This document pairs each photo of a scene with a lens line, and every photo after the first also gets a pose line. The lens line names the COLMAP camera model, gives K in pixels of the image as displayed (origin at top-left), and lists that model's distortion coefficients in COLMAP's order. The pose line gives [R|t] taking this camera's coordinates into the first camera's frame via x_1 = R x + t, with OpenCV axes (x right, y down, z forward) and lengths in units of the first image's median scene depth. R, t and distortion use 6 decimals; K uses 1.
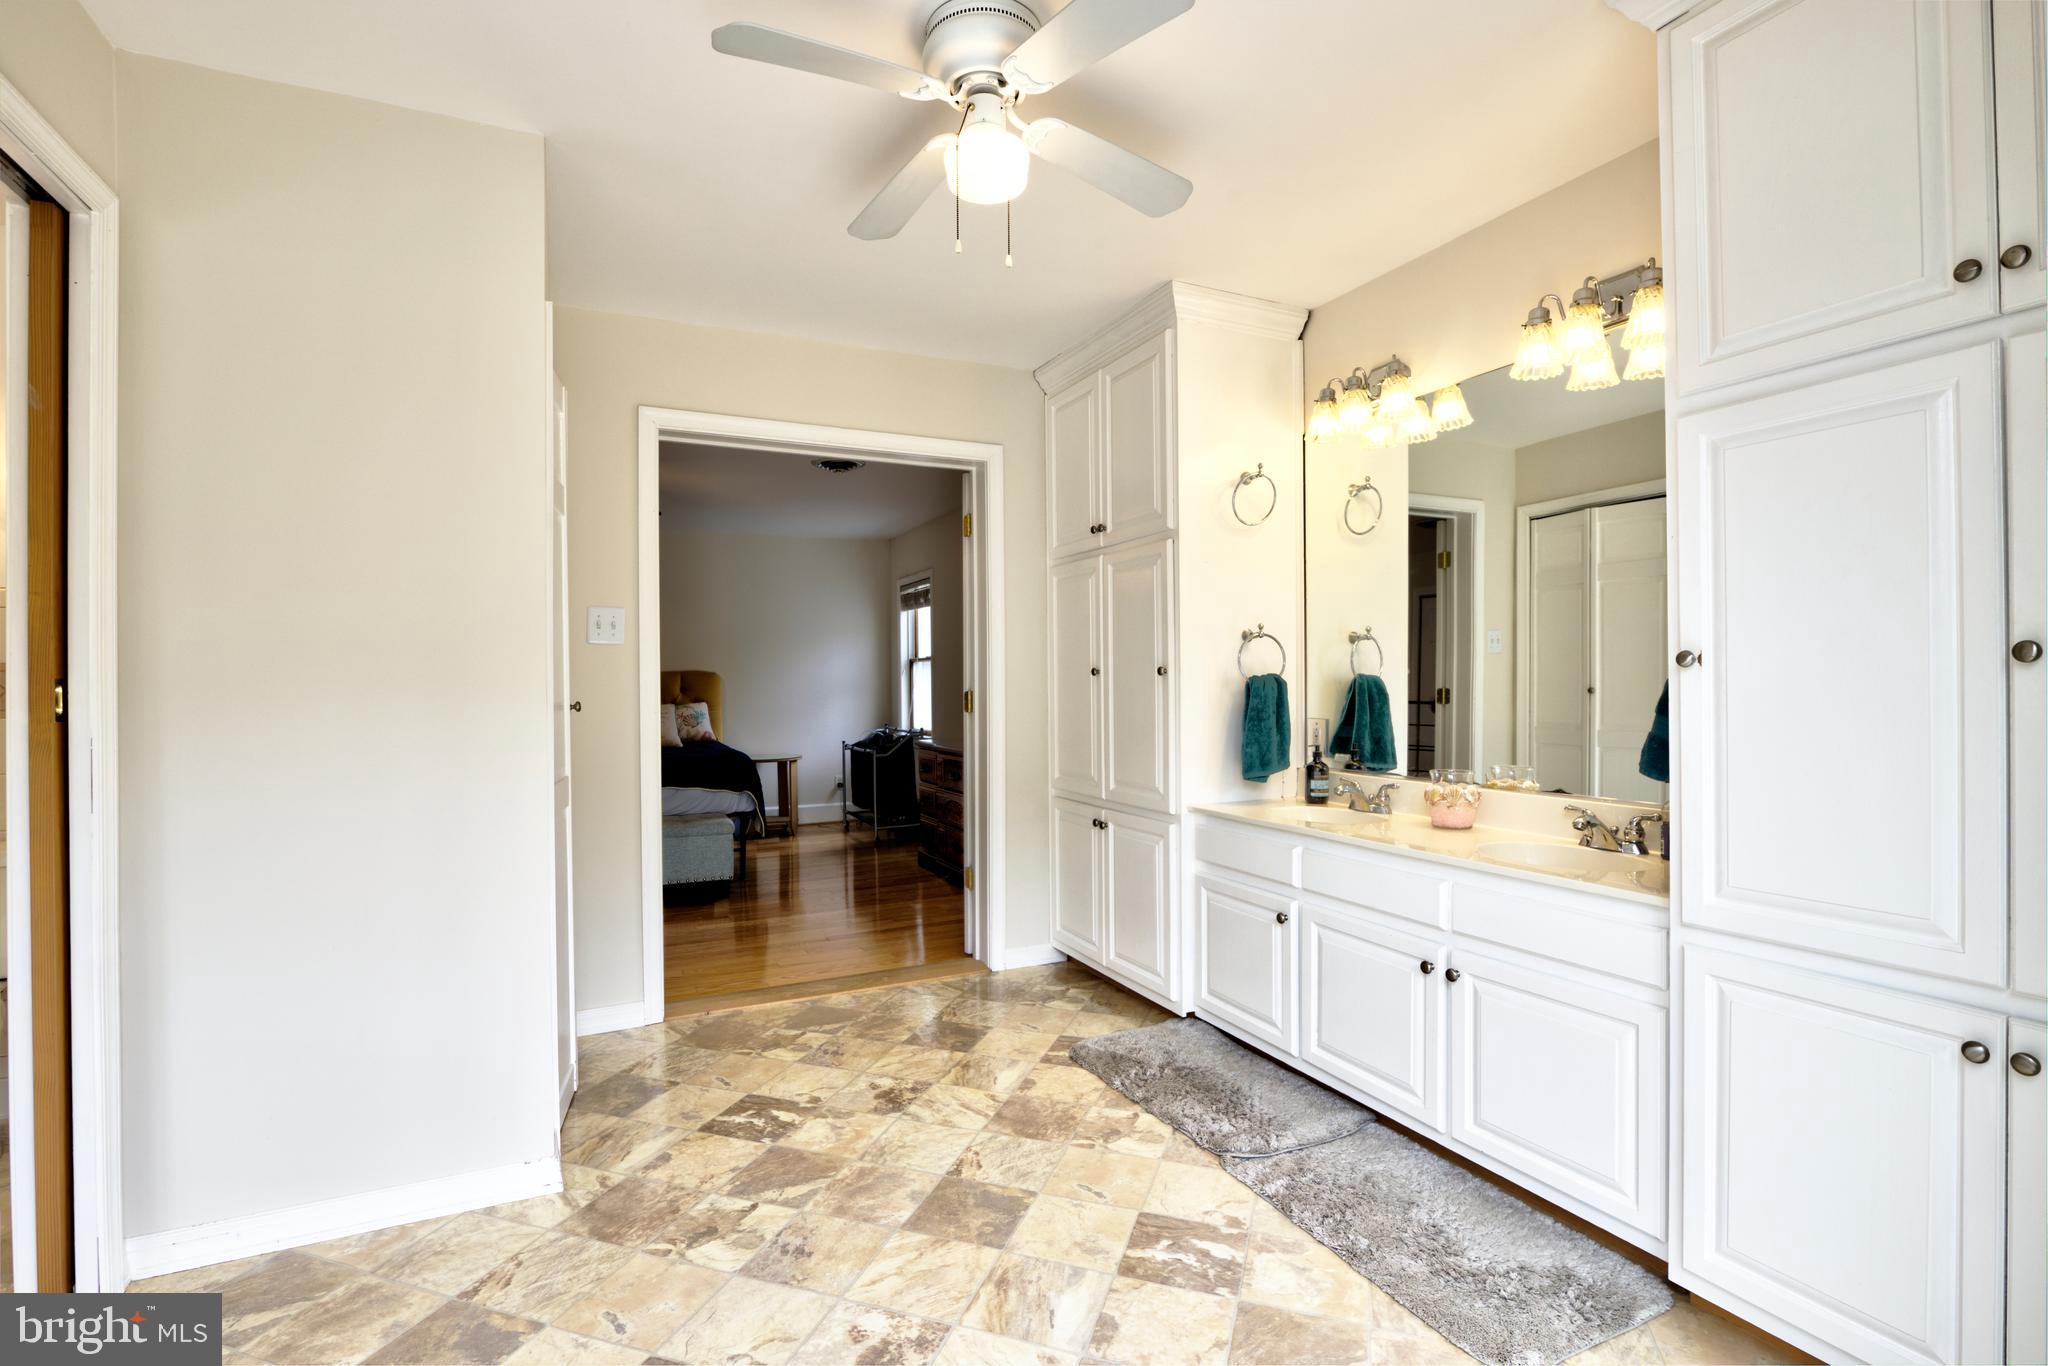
lens RADIAL K [[923.1, 0, 1009.0], [0, 923.1, 669.4], [0, 0, 1]] dist [0.008599, -0.002696]
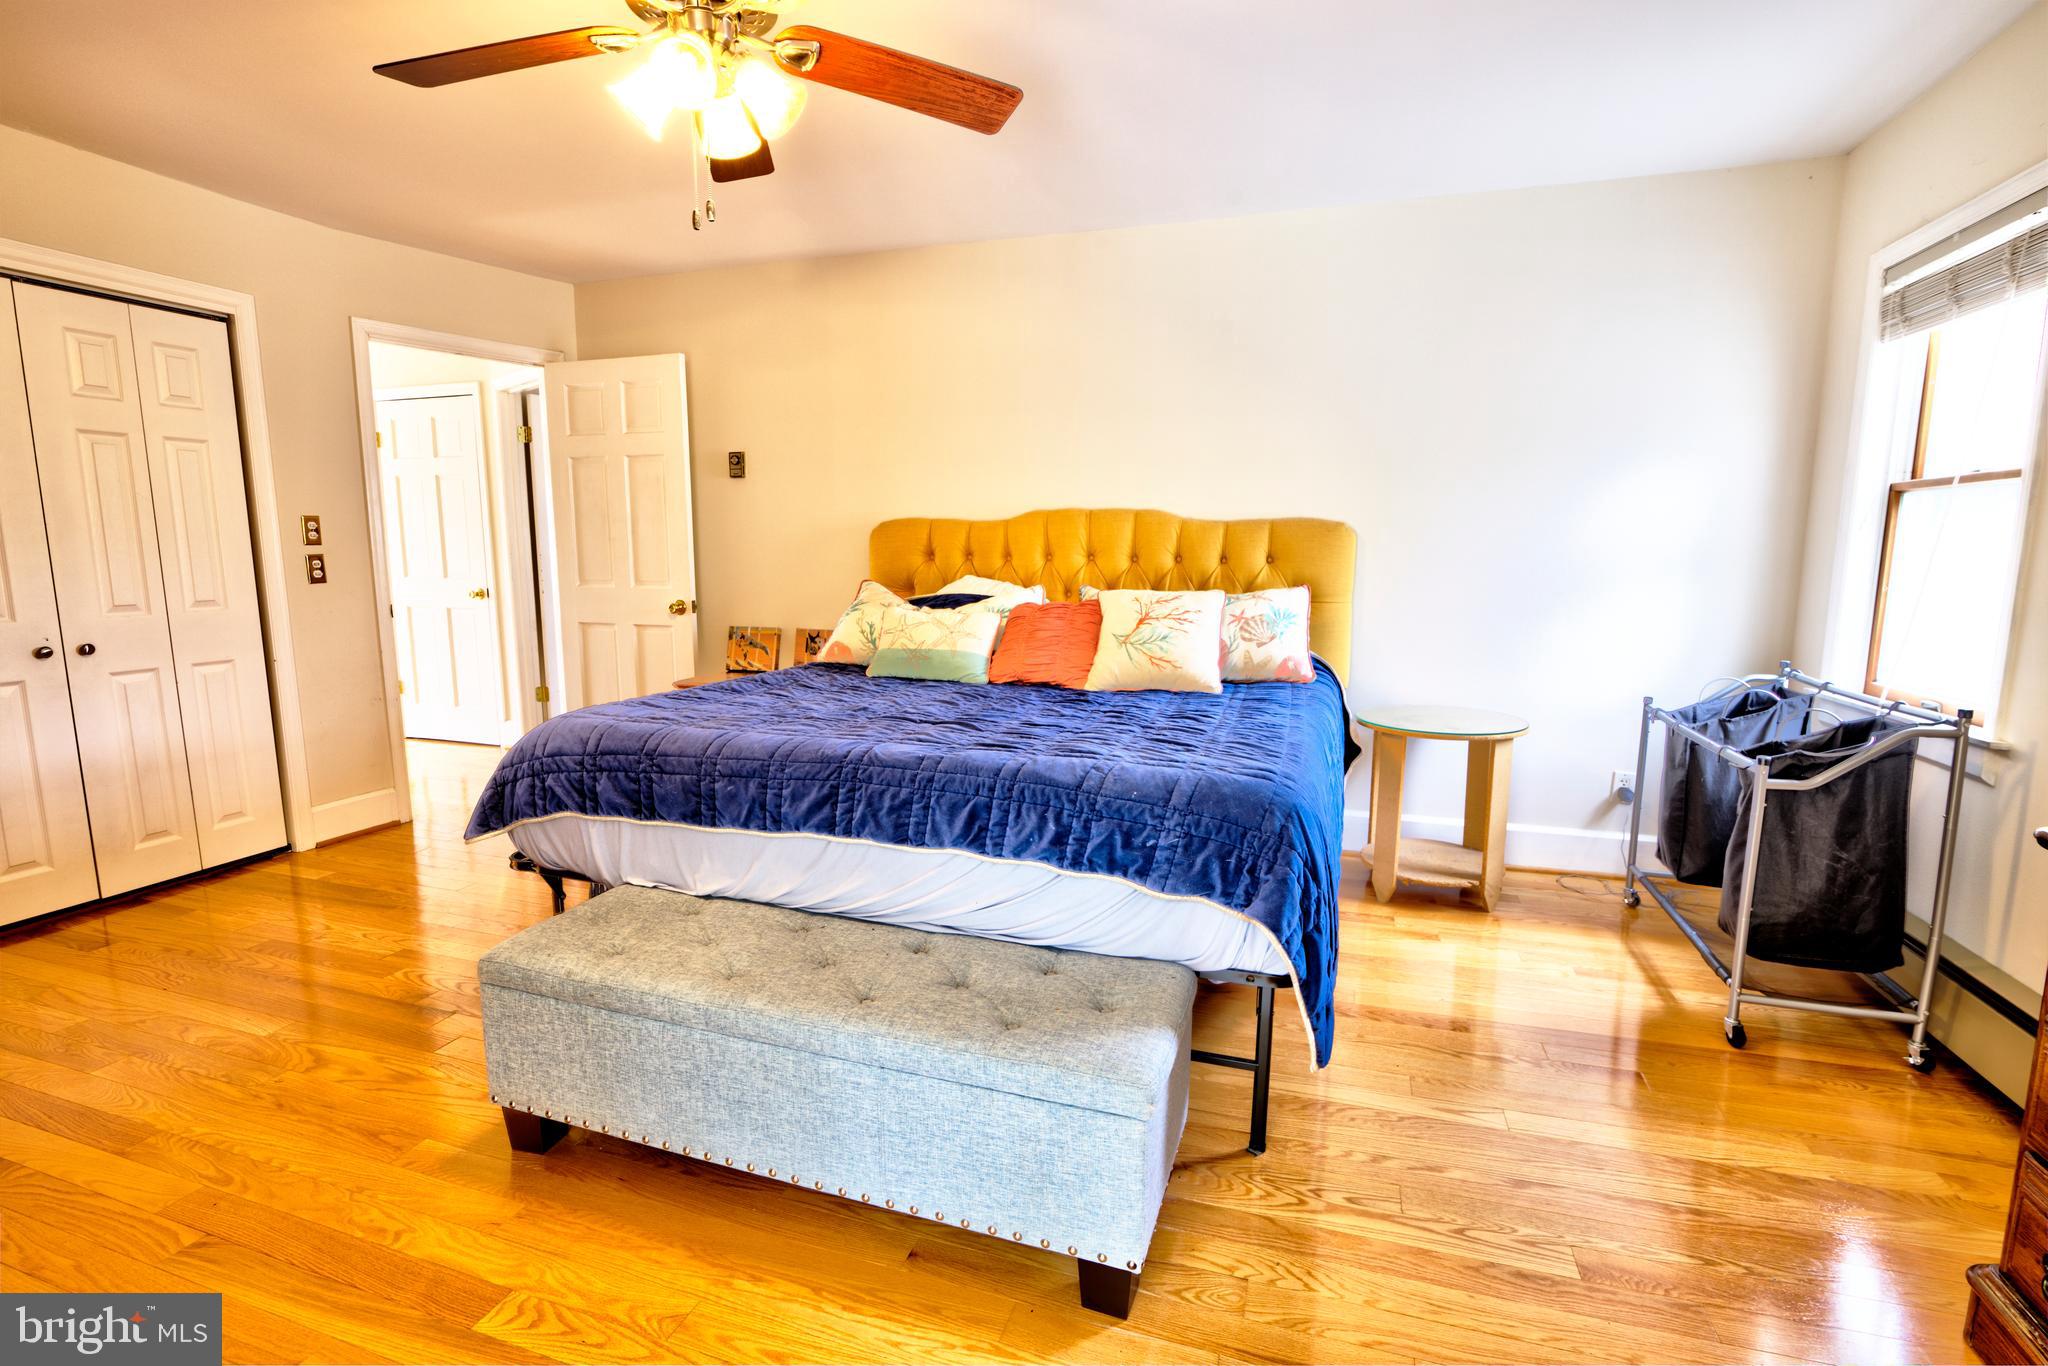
lens RADIAL K [[923.1, 0, 1029.4], [0, 923.1, 673.5], [0, 0, 1]] dist [0.008599, -0.002696]
pose [[0.723952, 0.110108, -0.681006, -0.101533], [0.006350, 0.986074, 0.166184, -0.000432], [0.689821, -0.124634, 0.713172, 0.535738]]
